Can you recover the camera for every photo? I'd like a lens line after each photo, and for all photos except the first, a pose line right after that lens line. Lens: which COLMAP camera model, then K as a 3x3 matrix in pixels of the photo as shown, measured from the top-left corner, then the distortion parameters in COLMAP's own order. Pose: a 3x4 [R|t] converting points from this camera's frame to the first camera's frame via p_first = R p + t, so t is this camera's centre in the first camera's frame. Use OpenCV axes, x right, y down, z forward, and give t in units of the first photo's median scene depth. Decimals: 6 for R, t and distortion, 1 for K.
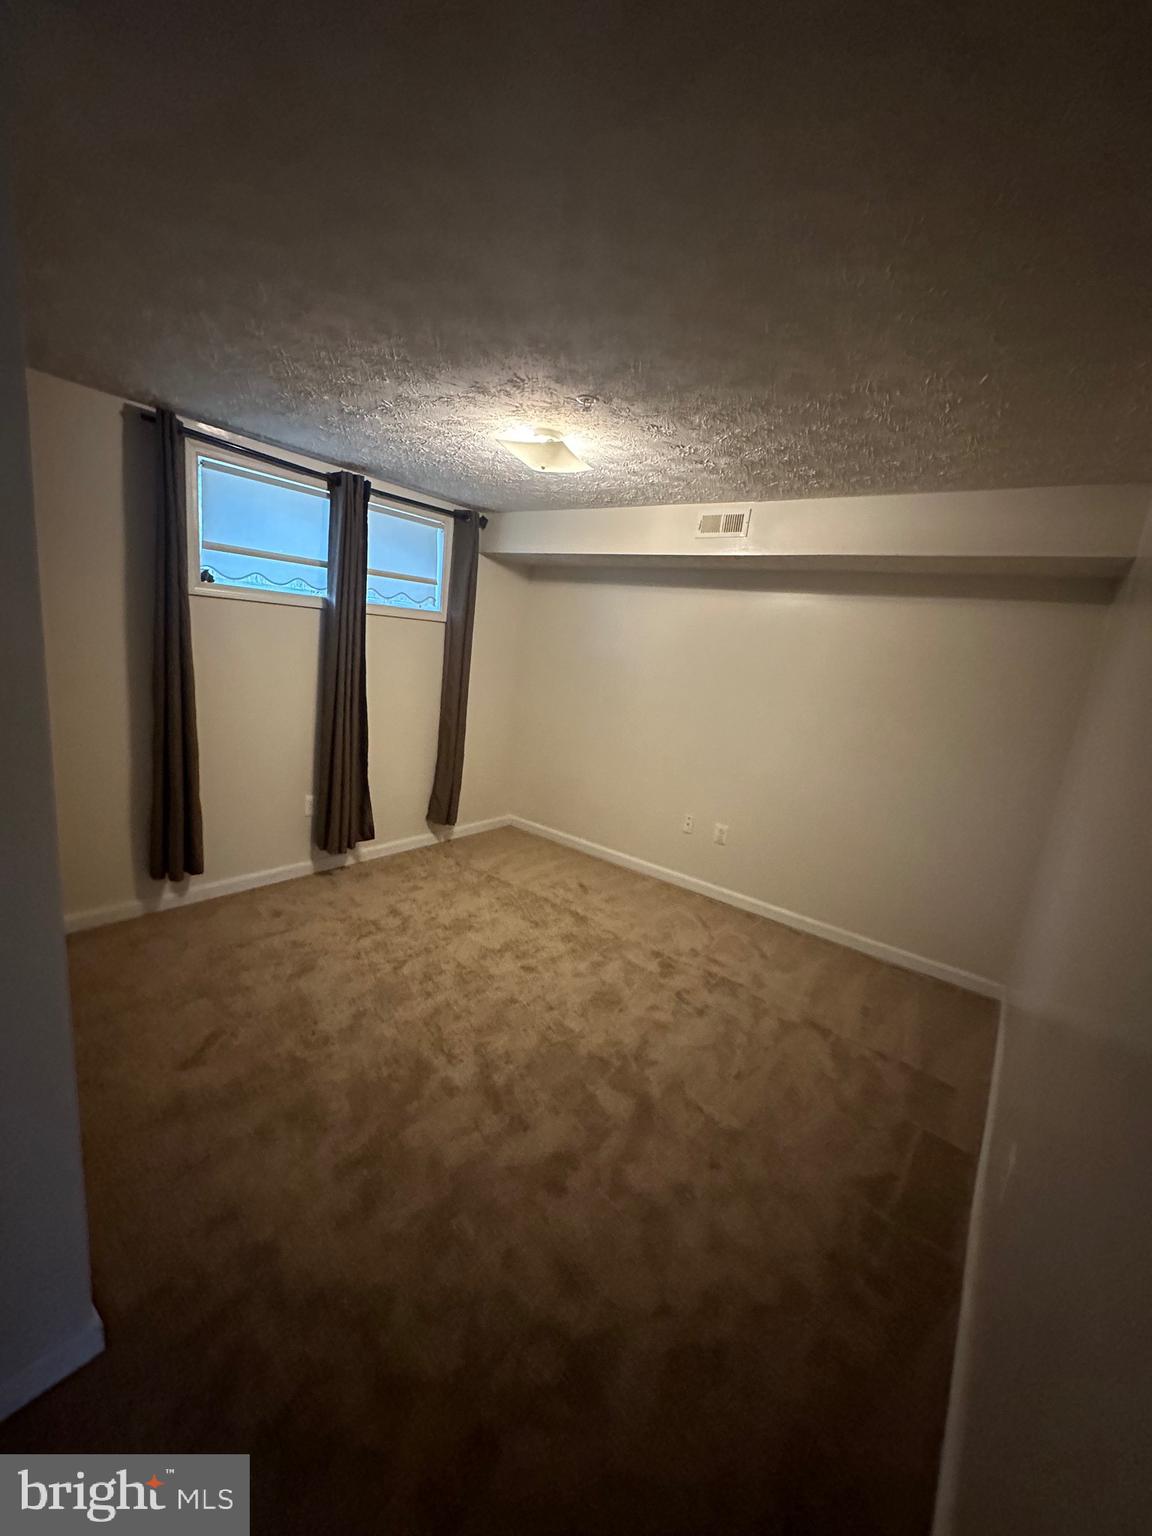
lens RADIAL K [[615.8, 0, 575.5], [0, 615.8, 767.0], [0, 0, 1]] dist [-0.005900, 0.000803]
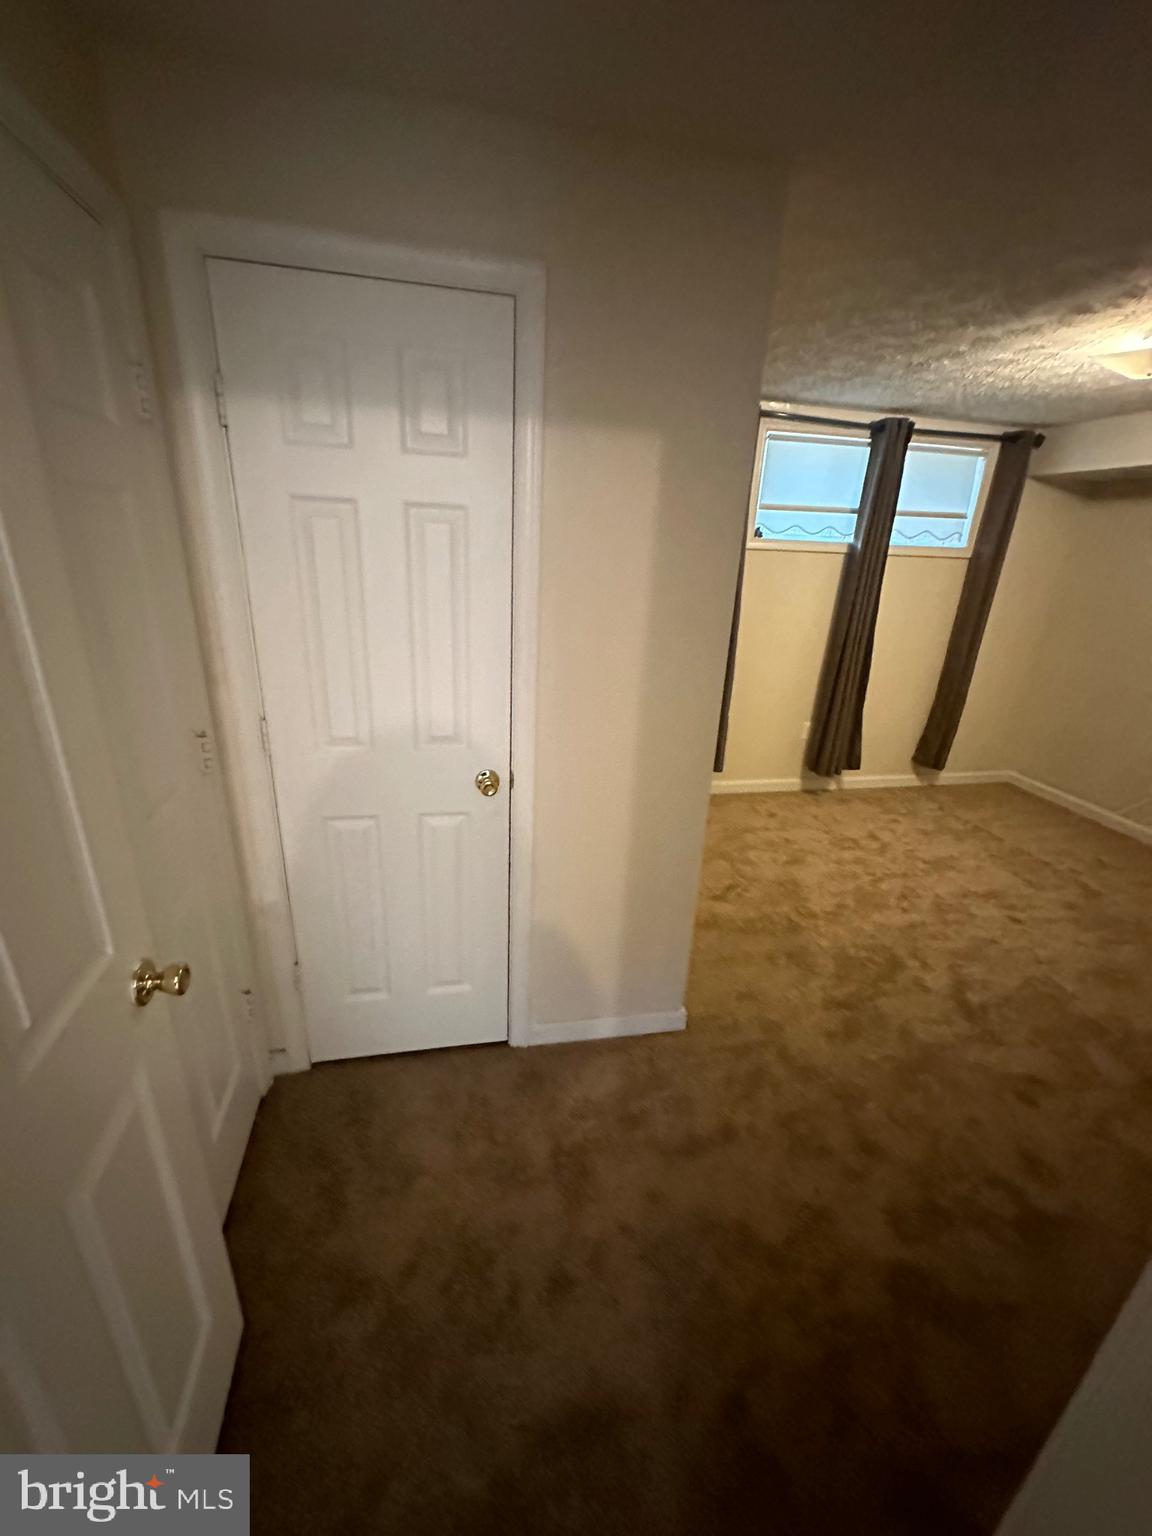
lens RADIAL K [[615.8, 0, 572.9], [0, 615.8, 769.3], [0, 0, 1]] dist [-0.005900, 0.000803]
pose [[0.752645, 0.157399, -0.639336, -0.018177], [-0.095484, 0.986834, 0.130544, 0.027121], [0.651466, -0.037207, 0.757765, -0.167774]]
